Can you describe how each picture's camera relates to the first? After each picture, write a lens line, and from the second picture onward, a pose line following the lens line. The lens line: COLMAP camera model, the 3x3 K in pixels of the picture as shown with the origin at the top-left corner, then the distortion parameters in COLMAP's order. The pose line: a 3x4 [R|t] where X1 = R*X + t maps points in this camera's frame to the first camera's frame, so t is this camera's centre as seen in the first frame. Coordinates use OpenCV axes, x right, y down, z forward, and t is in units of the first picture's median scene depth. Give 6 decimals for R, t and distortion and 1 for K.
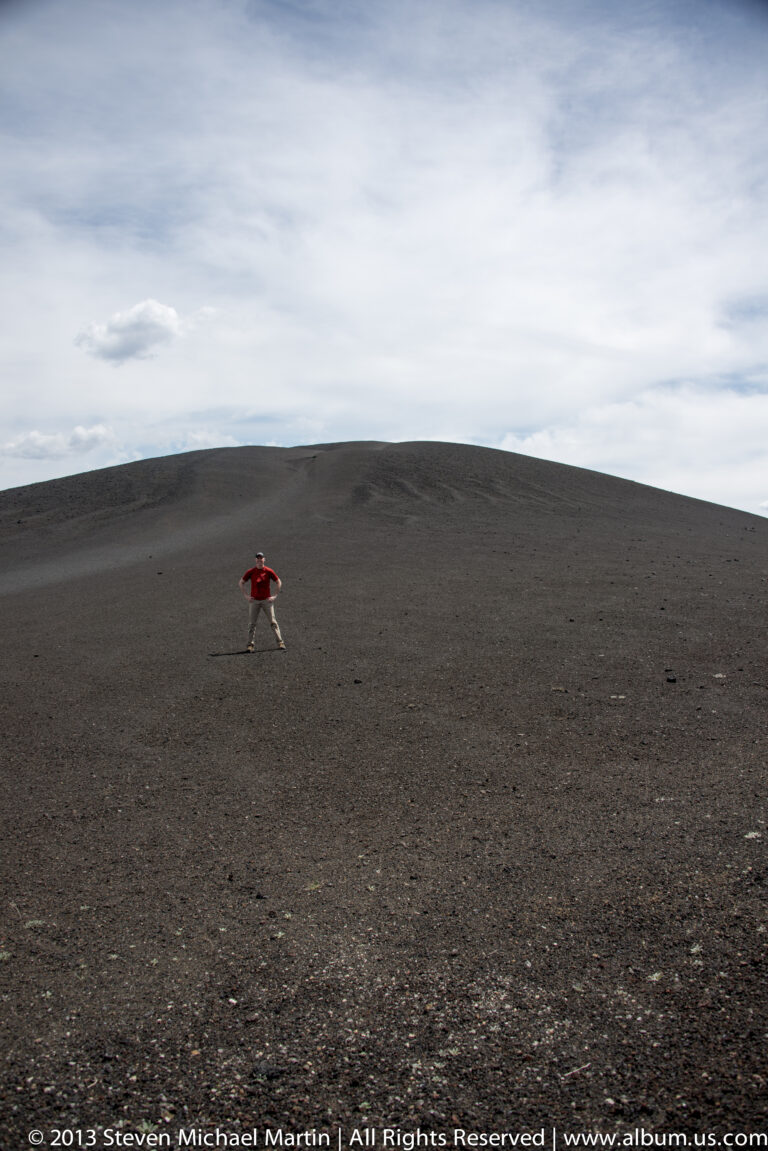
lens RADIAL K [[928.6, 0, 384.0], [0, 928.6, 575.5], [0, 0, 1]] dist [-0.146508, 0.077287]
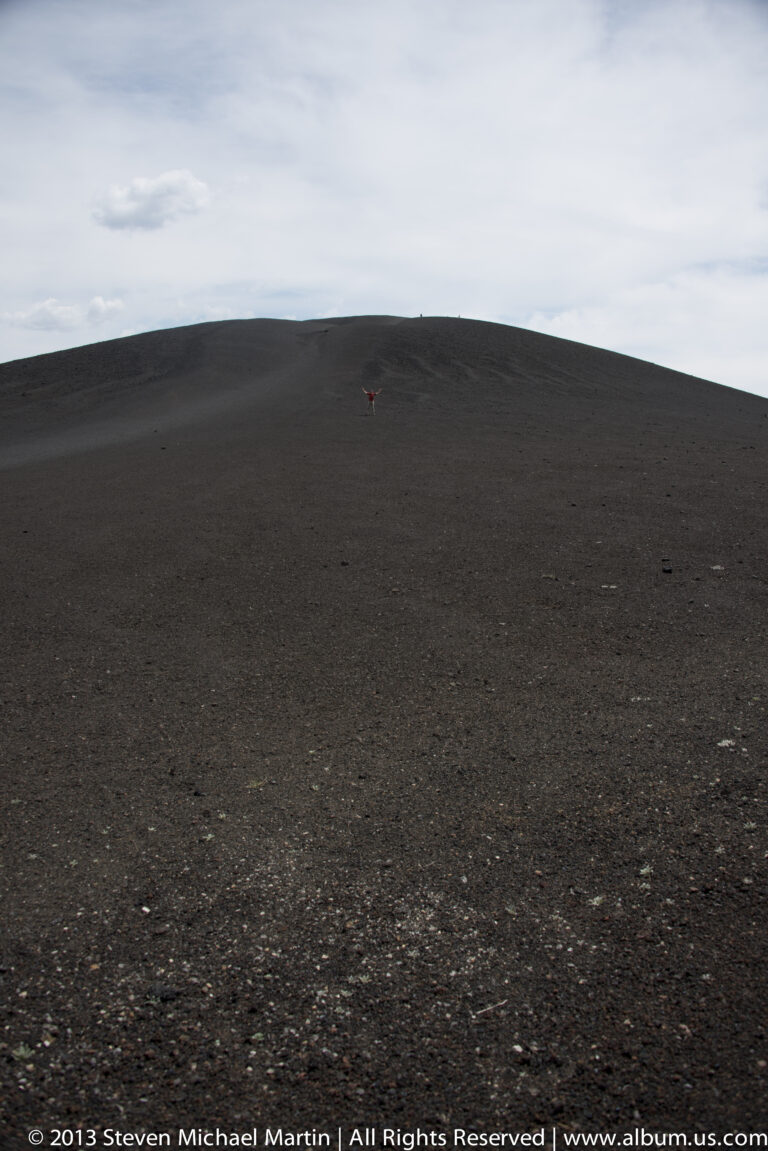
lens RADIAL K [[928.6, 0, 384.0], [0, 928.6, 575.5], [0, 0, 1]] dist [-0.146508, 0.077287]
pose [[0.999696, 0.021085, -0.012754, 0.085202], [-0.019242, 0.991258, 0.130529, -0.003111], [0.015395, -0.130244, 0.991362, 0.107257]]
